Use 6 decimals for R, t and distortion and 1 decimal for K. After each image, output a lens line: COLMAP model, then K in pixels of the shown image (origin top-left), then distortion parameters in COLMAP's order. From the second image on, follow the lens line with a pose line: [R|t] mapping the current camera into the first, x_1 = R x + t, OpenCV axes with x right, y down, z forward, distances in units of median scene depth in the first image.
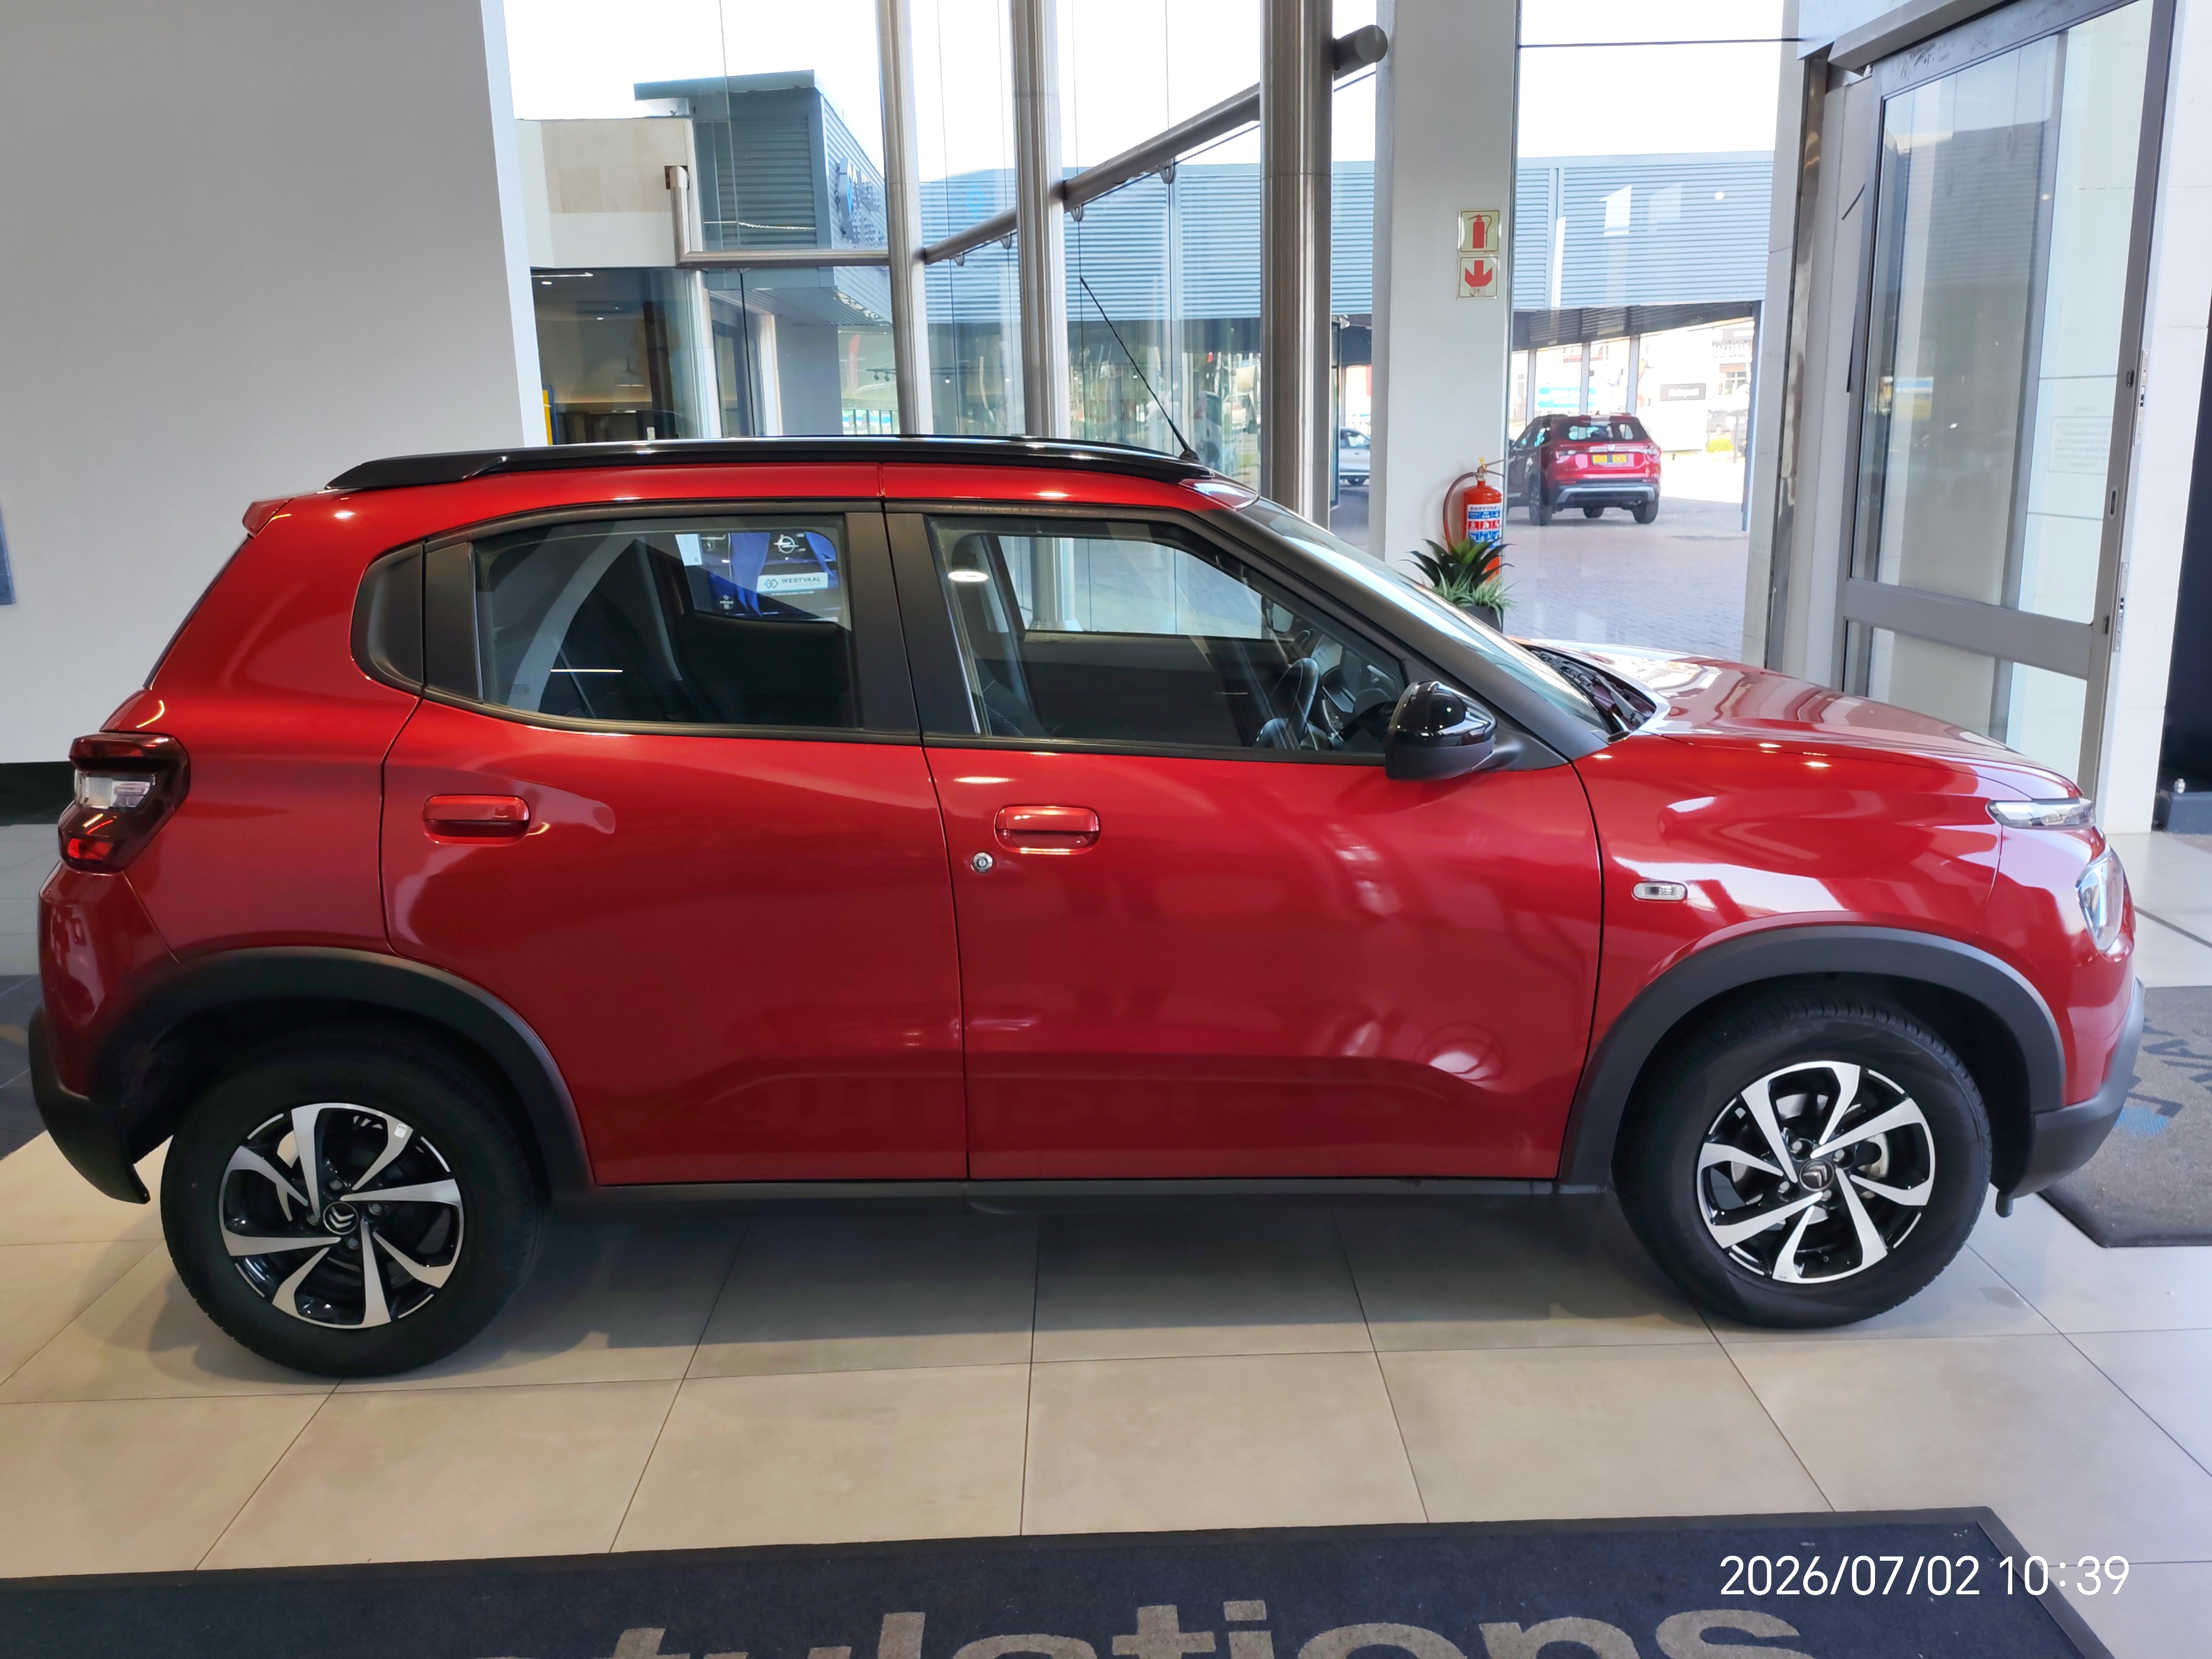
lens RADIAL K [[1738.5, 0, 1117.6], [0, 1738.5, 819.0], [0, 0, 1]] dist [-0.003169, 0.003057]
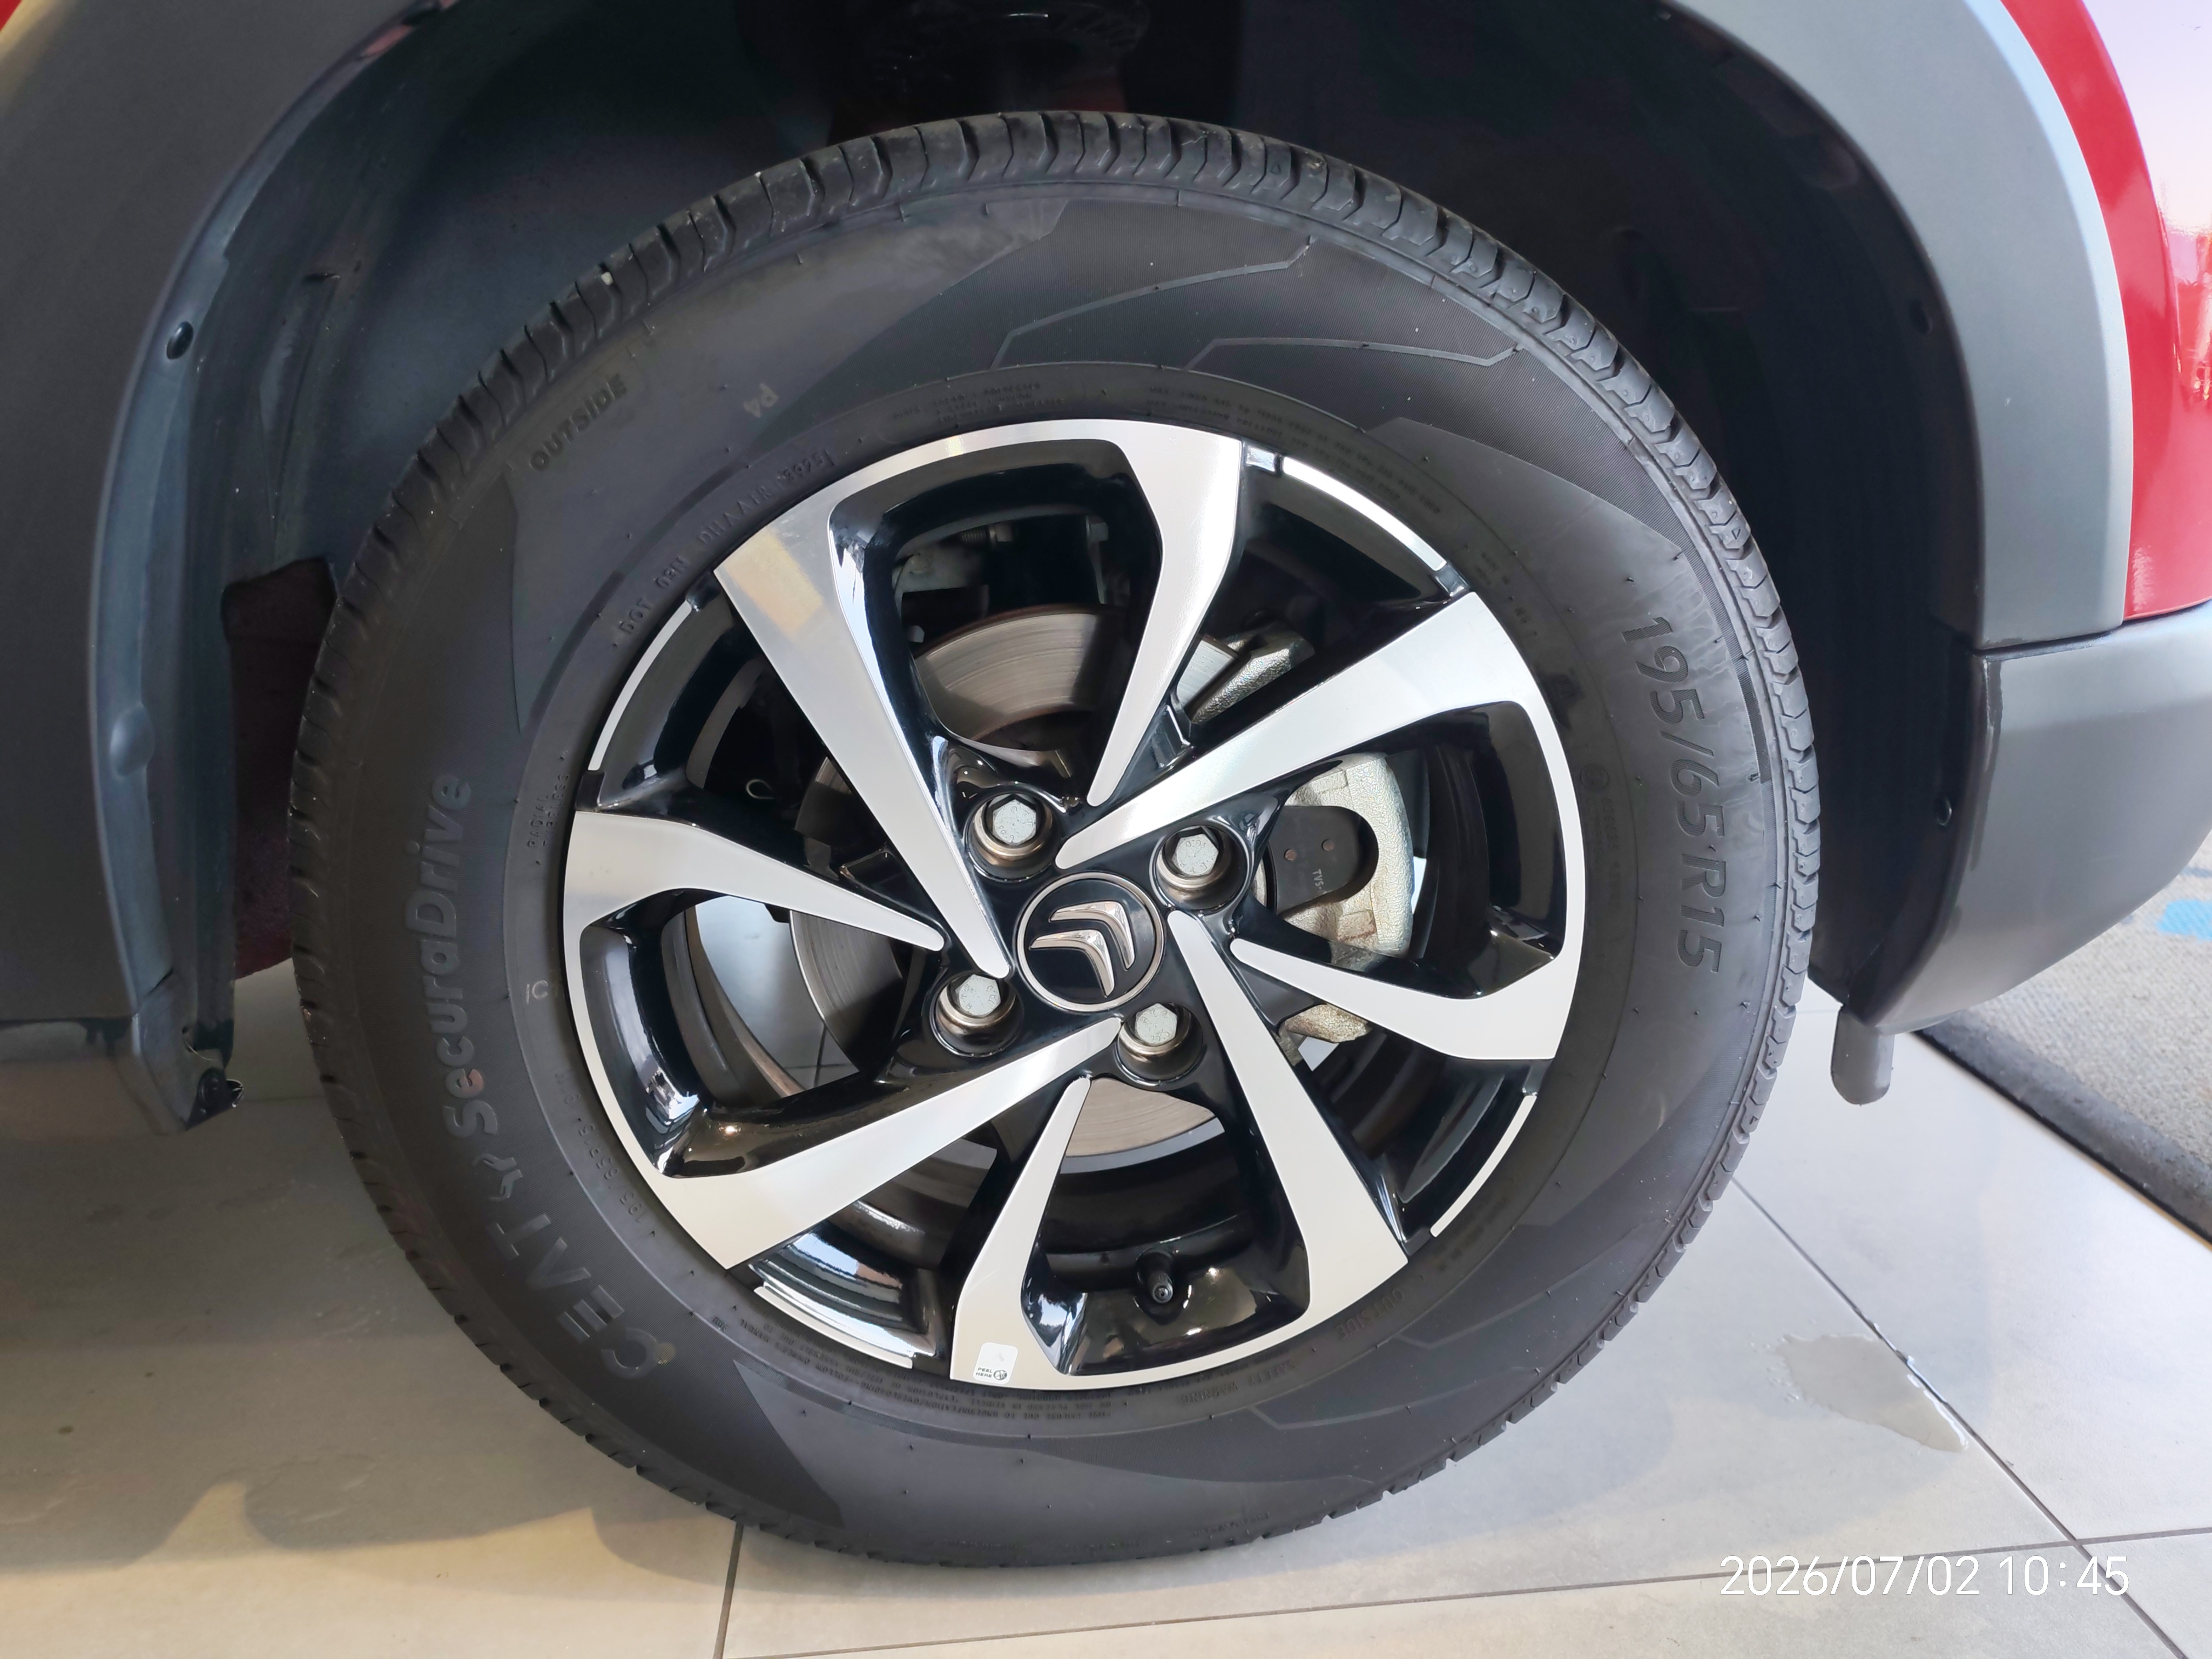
lens RADIAL K [[1738.5, 0, 1096.0], [0, 1738.5, 840.0], [0, 0, 1]] dist [-0.003169, 0.003057]
pose [[0.996882, -0.021358, 0.075966, 0.384457], [0.017724, 0.998681, 0.048195, 0.179164], [-0.076896, -0.046698, 0.995945, 0.766721]]
